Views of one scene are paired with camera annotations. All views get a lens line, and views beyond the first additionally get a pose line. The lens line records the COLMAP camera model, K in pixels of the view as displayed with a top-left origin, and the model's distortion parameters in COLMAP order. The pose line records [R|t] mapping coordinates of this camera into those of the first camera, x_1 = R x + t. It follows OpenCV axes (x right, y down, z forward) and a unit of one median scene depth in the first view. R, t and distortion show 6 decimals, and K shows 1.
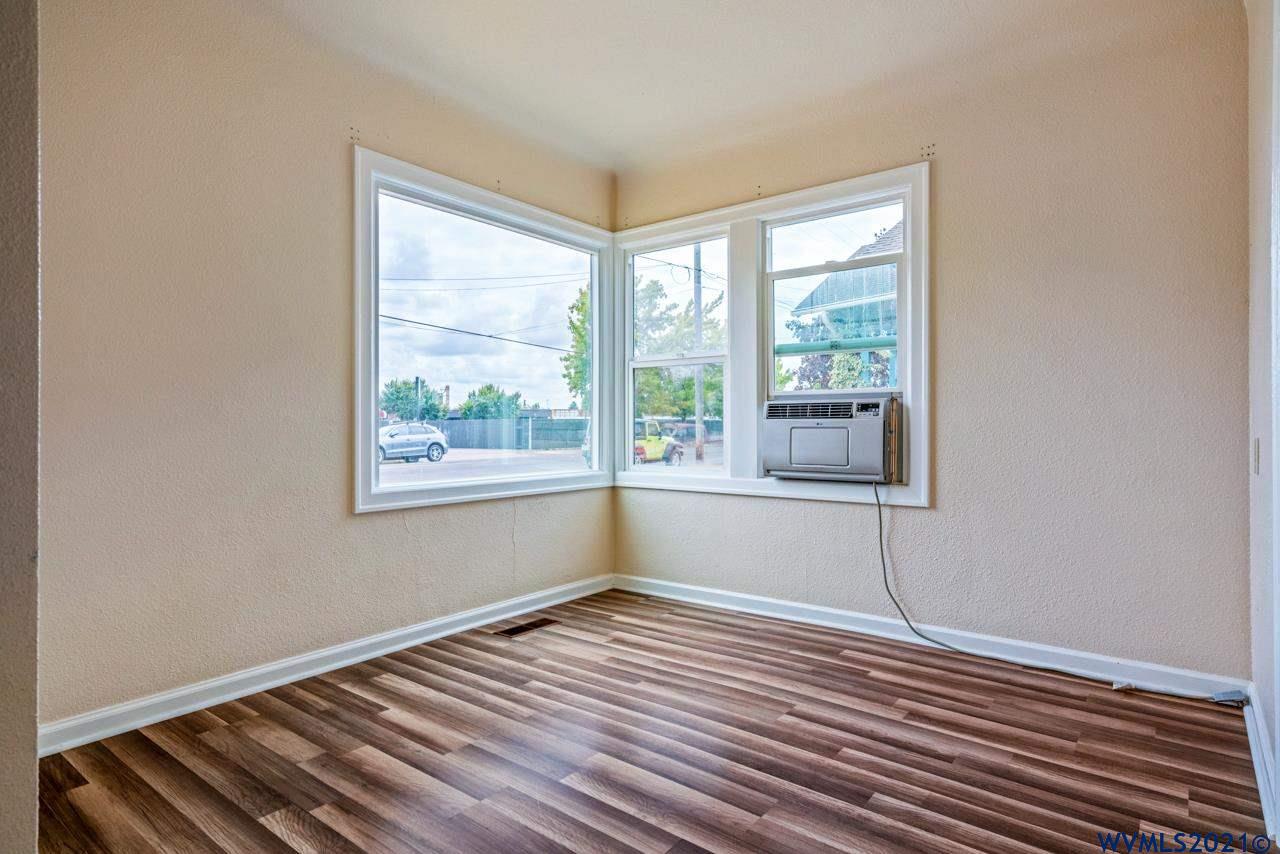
lens RADIAL K [[698.4, 0, 640.0], [0, 698.4, 427.0], [0, 0, 1]] dist [0.000454, 0.000928]
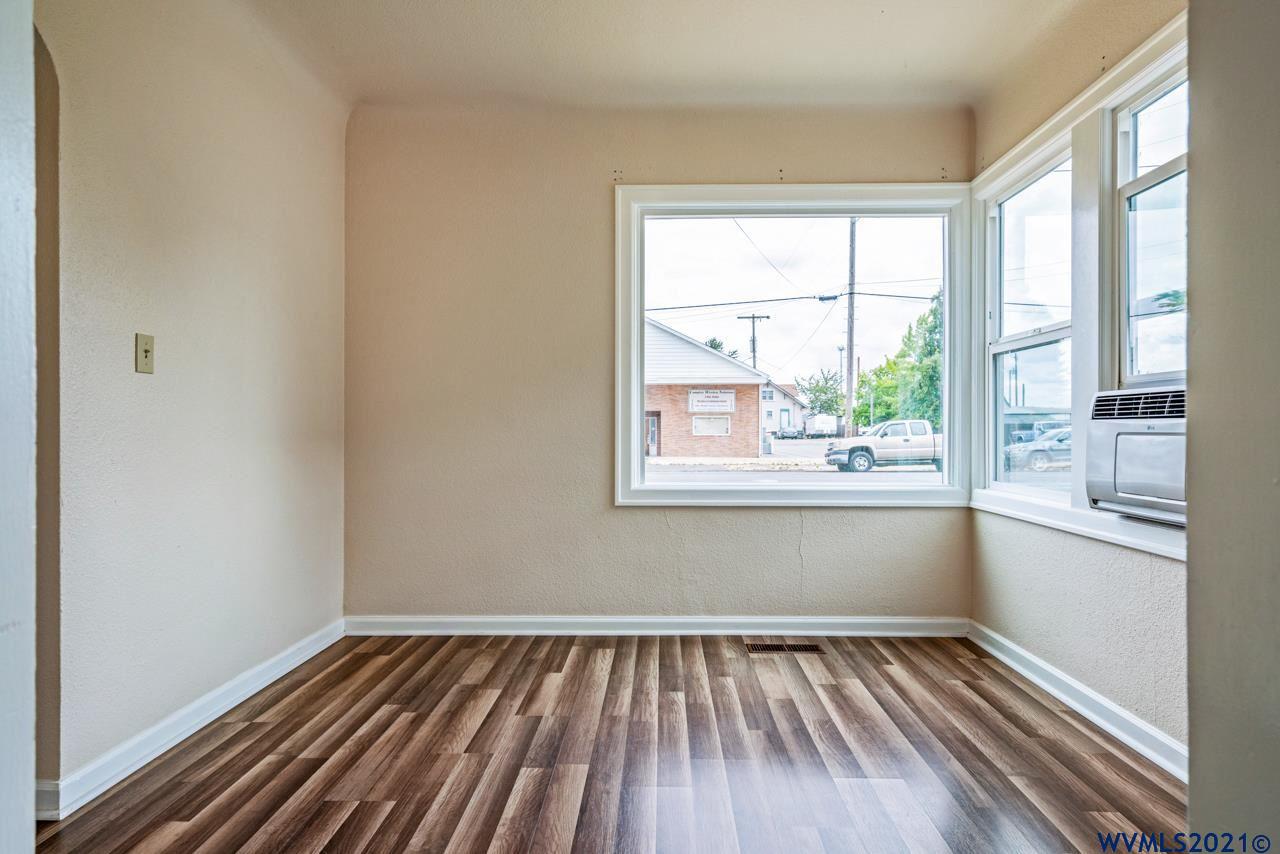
lens RADIAL K [[716.8, 0, 640.0], [0, 716.8, 427.0], [0, 0, 1]] dist [0.001760, 0.001959]
pose [[0.590524, -0.000104, -0.807020, 0.546857], [-0.002434, 0.999995, -0.001910, -0.002983], [0.807017, 0.003093, 0.590521, 0.320150]]
